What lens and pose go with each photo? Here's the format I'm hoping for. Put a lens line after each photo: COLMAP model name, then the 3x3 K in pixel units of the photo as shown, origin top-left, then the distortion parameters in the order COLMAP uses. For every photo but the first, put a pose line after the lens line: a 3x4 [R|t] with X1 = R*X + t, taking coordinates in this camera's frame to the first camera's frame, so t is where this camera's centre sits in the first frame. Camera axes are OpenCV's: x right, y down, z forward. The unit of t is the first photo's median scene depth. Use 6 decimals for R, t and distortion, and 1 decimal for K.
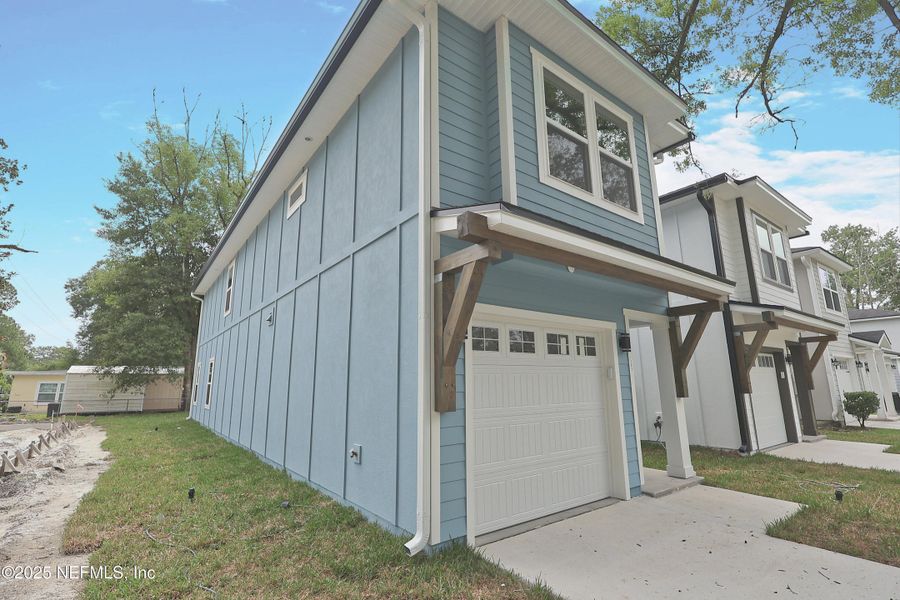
lens RADIAL K [[413.0, 0, 445.4], [0, 413.0, 298.8], [0, 0, 1]] dist [-0.003548, 0.001488]
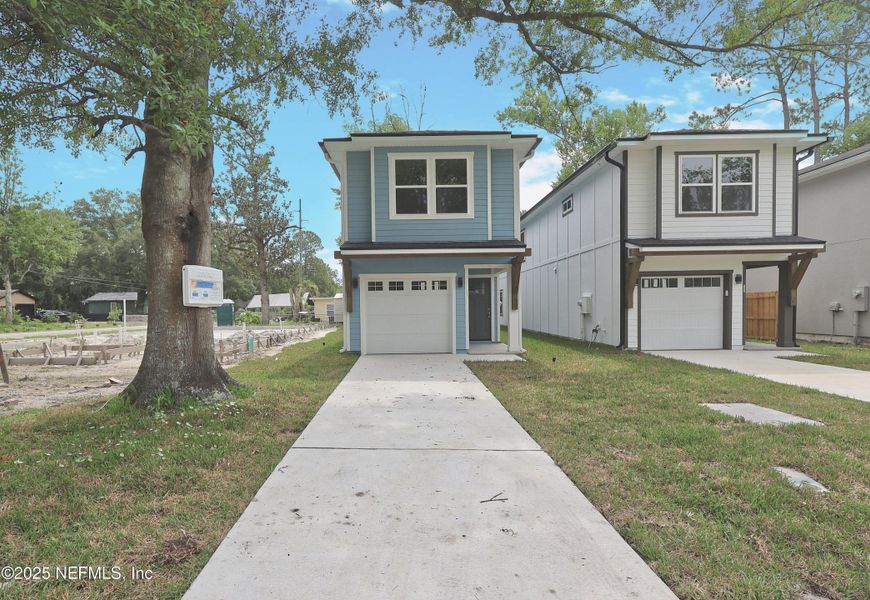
lens RADIAL K [[440.8, 0, 411.7], [0, 440.8, 324.8], [0, 0, 1]] dist [-0.005453, -0.000425]
pose [[0.805395, 0.020970, -0.592367, 1.538694], [0.126935, 0.970088, 0.206924, -0.170313], [0.578987, -0.241848, 0.778642, -0.872987]]
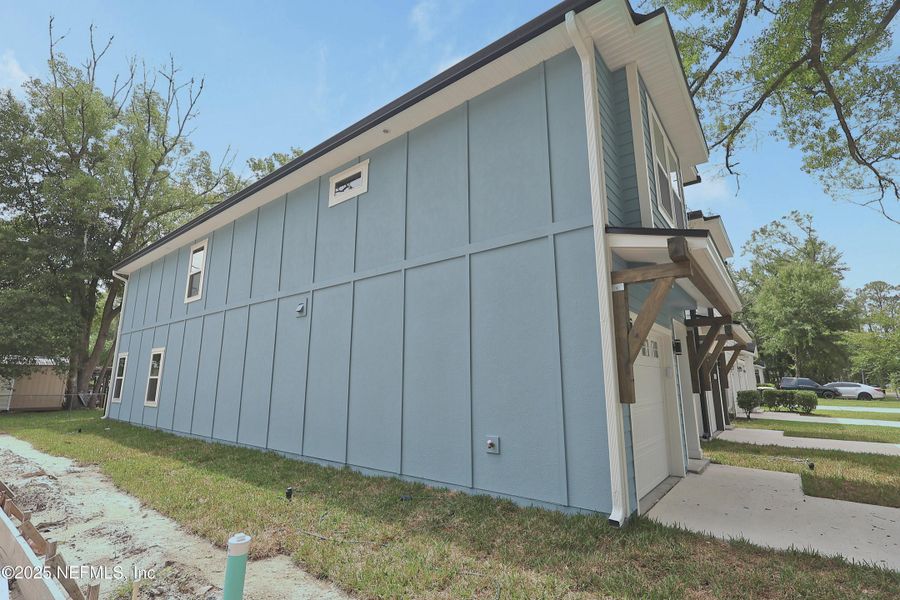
lens RADIAL K [[413.0, 0, 444.6], [0, 413.0, 296.5], [0, 0, 1]] dist [-0.003548, 0.001488]
pose [[0.966916, 0.061578, 0.247551, -0.530899], [-0.061560, 0.998073, -0.007820, 0.009601], [-0.247555, -0.007678, 0.968843, 0.004331]]
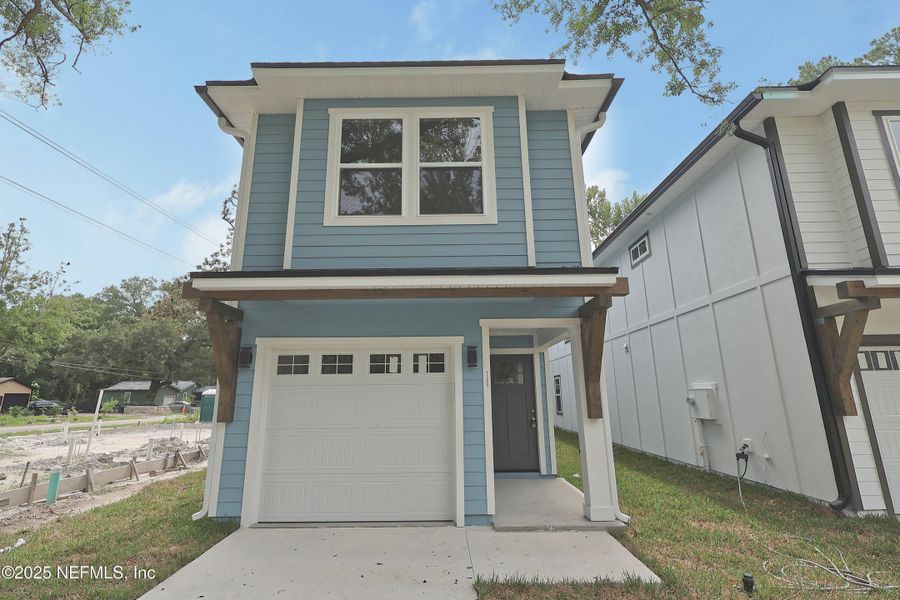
lens RADIAL K [[413.0, 0, 445.8], [0, 413.0, 300.7], [0, 0, 1]] dist [-0.003548, 0.001488]
pose [[0.800735, -0.136146, -0.583342, 0.957217], [0.124626, 0.990383, -0.060075, 0.030165], [0.585911, -0.024596, 0.810002, 0.216358]]
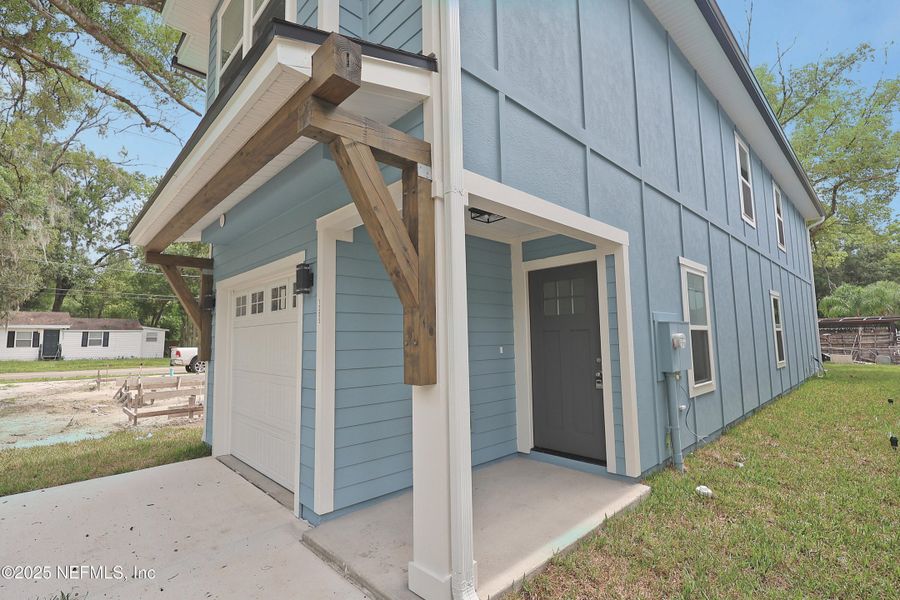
lens RADIAL K [[413.0, 0, 446.9], [0, 413.0, 299.5], [0, 0, 1]] dist [-0.003548, 0.001488]
pose [[0.120838, -0.087758, -0.988786, 1.078619], [0.215057, 0.974742, -0.060230, 0.221370], [0.969097, -0.205368, 0.136659, 1.127730]]
